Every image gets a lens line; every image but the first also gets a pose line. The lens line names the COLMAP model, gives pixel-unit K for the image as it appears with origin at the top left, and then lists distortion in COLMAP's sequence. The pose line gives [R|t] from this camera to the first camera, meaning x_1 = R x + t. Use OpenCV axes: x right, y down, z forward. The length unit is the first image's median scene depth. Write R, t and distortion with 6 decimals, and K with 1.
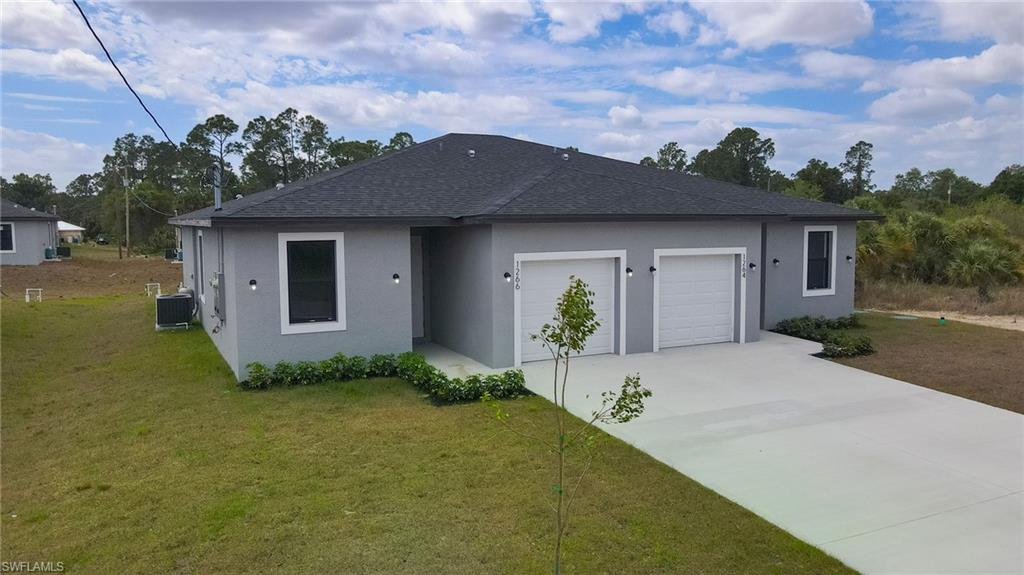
lens RADIAL K [[766.5, 0, 509.3], [0, 766.5, 287.9], [0, 0, 1]] dist [0.001221, 0.004744]
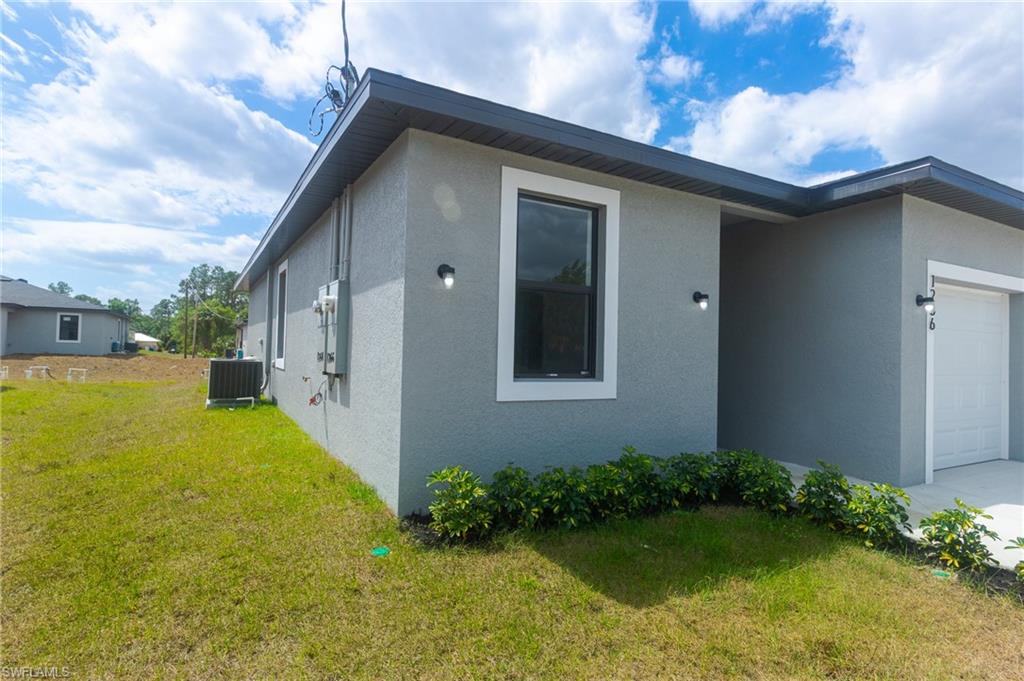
lens RADIAL K [[570.4, 0, 516.9], [0, 570.4, 336.9], [0, 0, 1]] dist [-0.004752, -0.000944]
pose [[0.998203, 0.032593, 0.050291, -0.262501], [-0.026769, 0.993299, -0.112431, 0.052347], [-0.053618, 0.110883, 0.992386, 0.587907]]
